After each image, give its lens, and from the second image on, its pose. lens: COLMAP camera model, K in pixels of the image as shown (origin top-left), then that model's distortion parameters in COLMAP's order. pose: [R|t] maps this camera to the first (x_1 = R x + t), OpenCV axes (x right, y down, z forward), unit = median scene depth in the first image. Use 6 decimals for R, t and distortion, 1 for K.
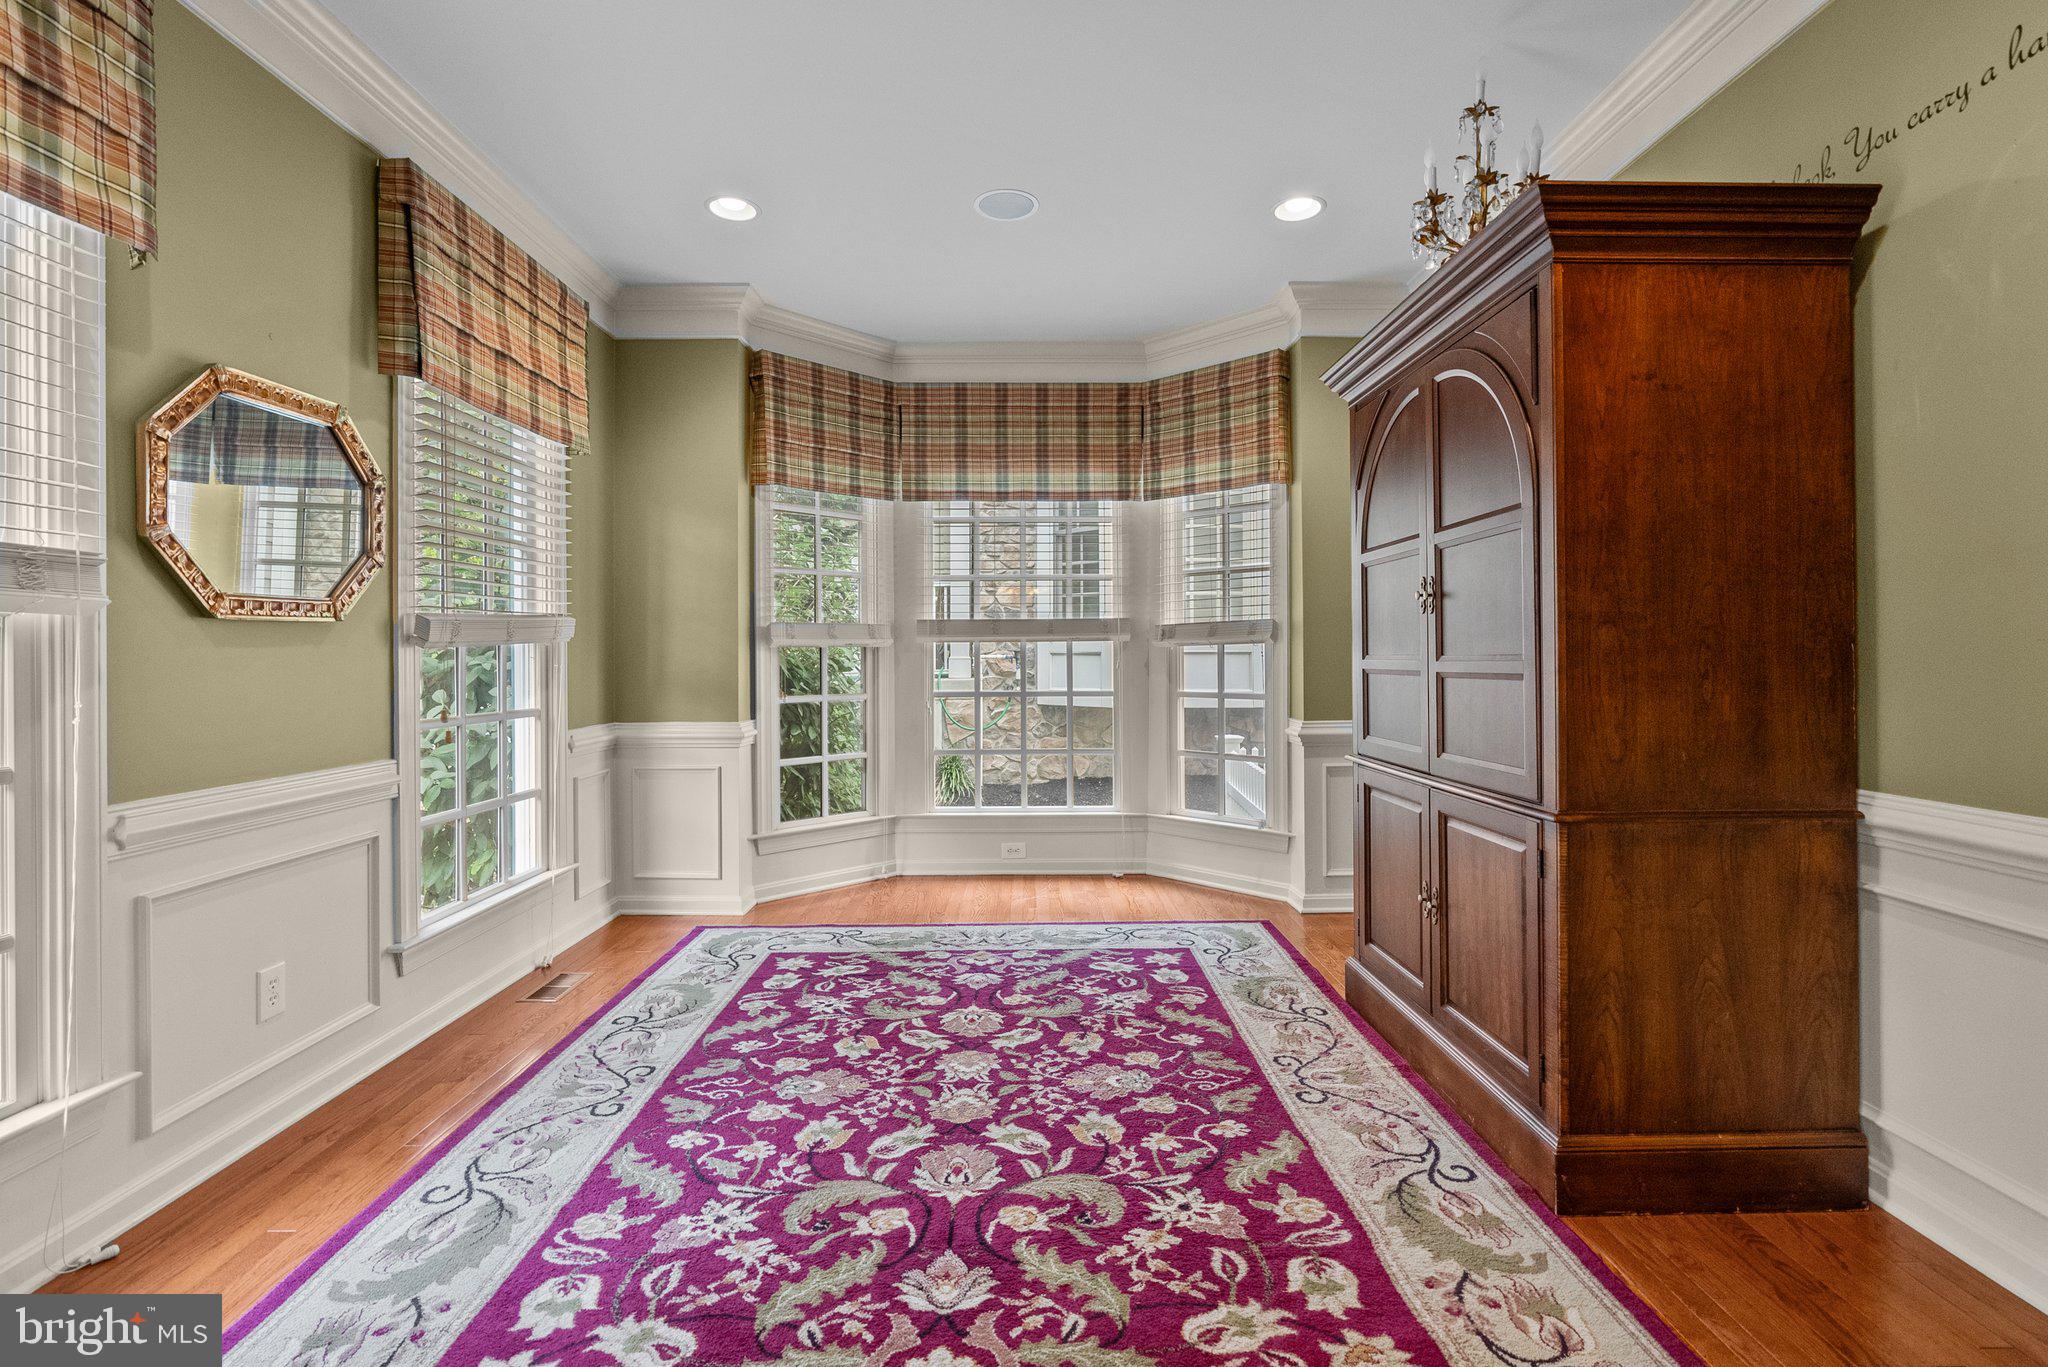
lens RADIAL K [[951.5, 0, 1023.7], [0, 951.5, 660.9], [0, 0, 1]] dist [-0.011408, 0.005109]
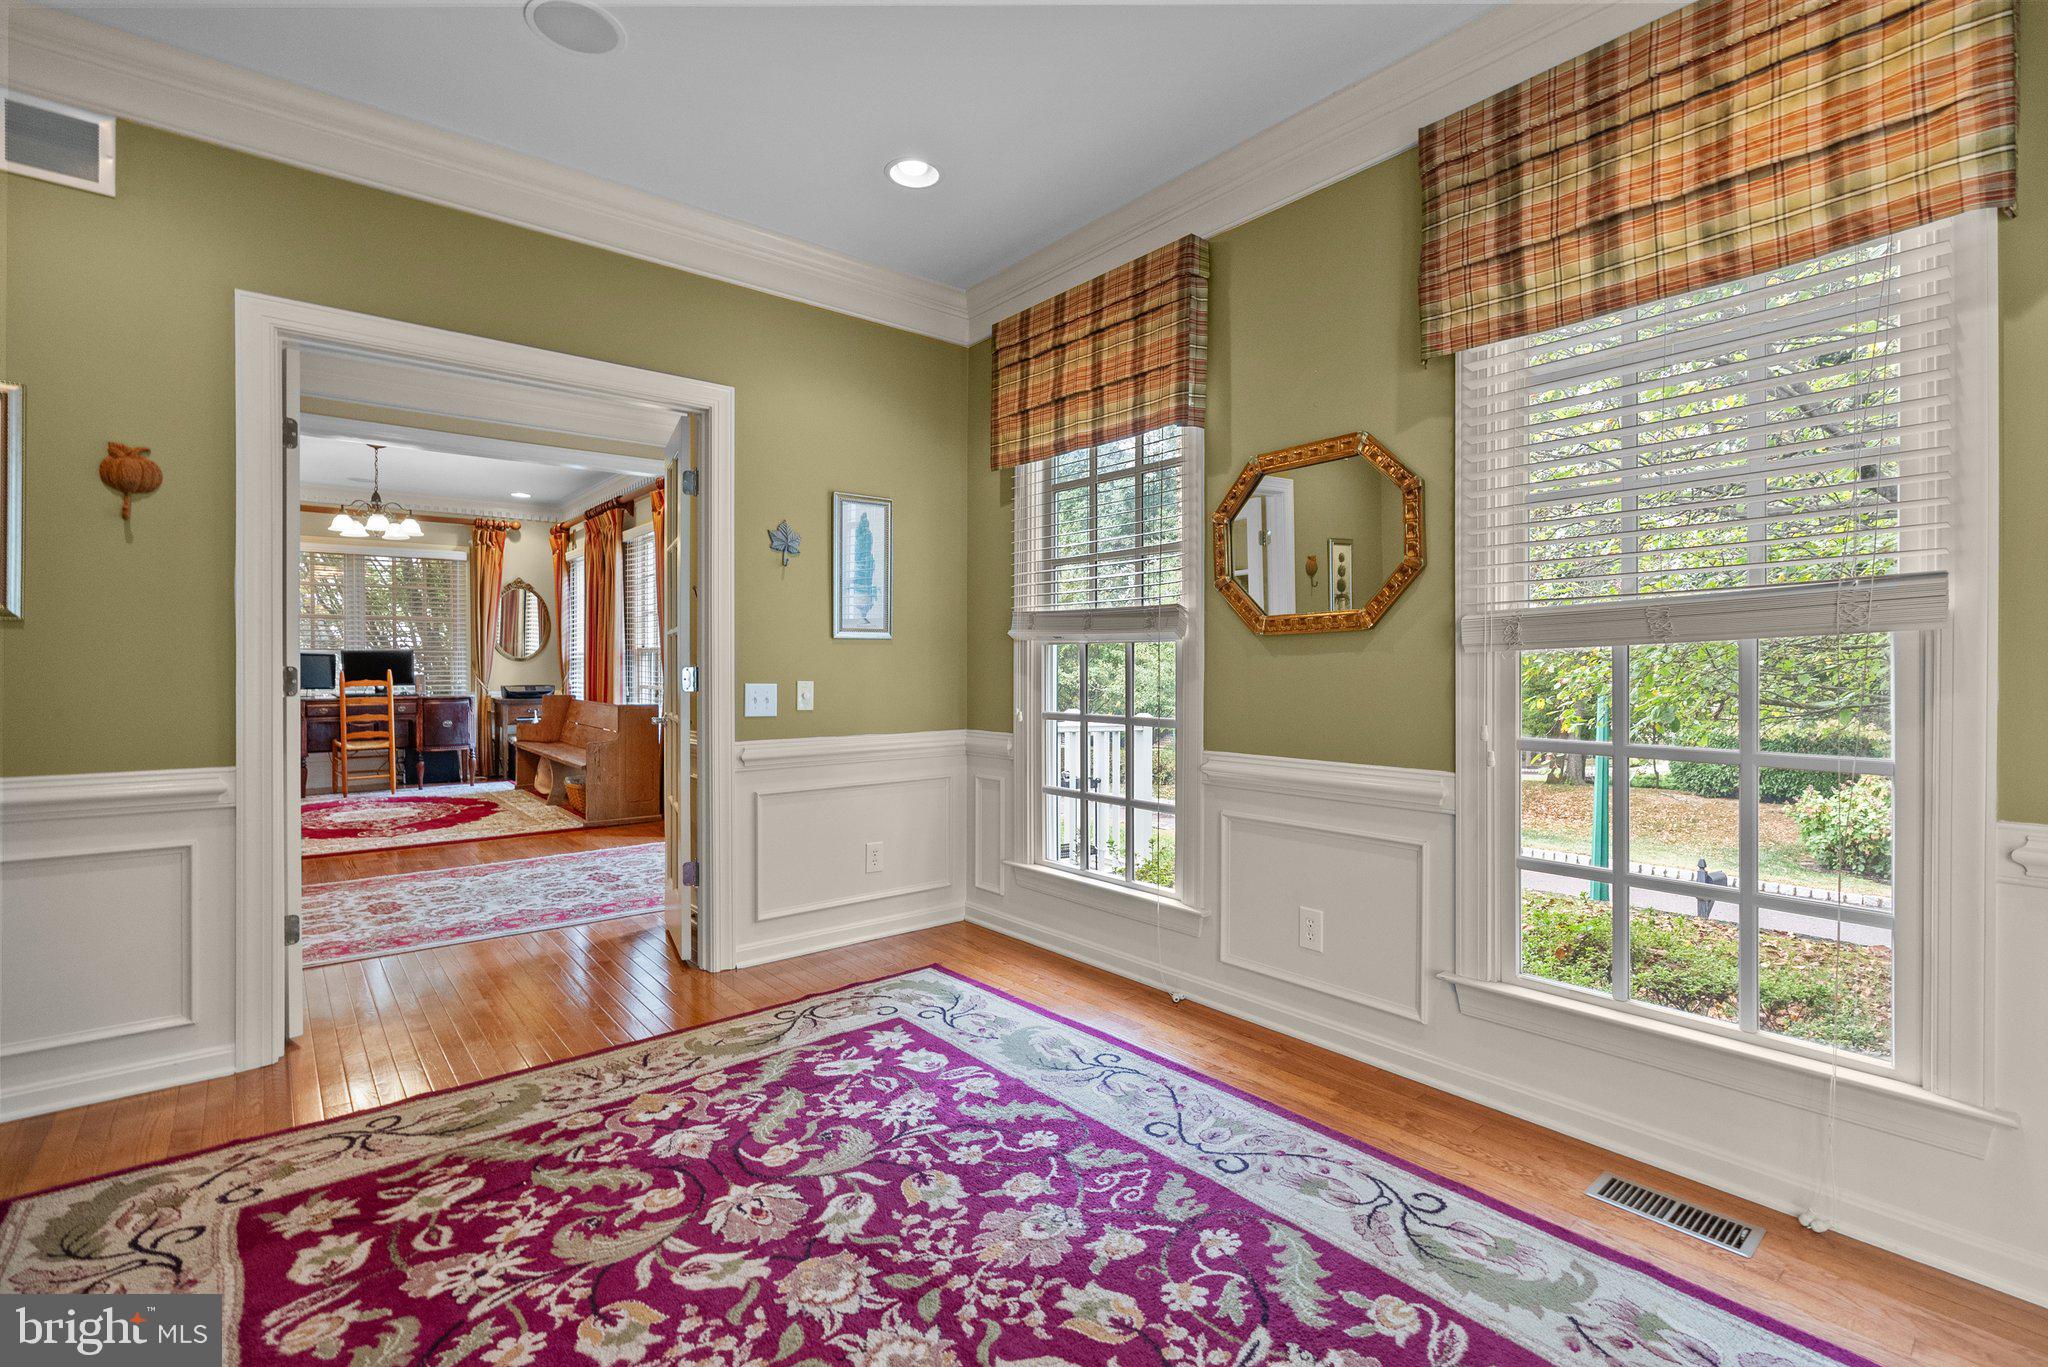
lens RADIAL K [[951.5, 0, 1023.8], [0, 951.5, 664.9], [0, 0, 1]] dist [-0.011408, 0.005109]
pose [[-0.781452, 0.001208, -0.623964, 0.306839], [-0.002599, 0.999983, 0.005191, -0.002890], [0.623960, 0.005678, -0.781436, 1.901955]]
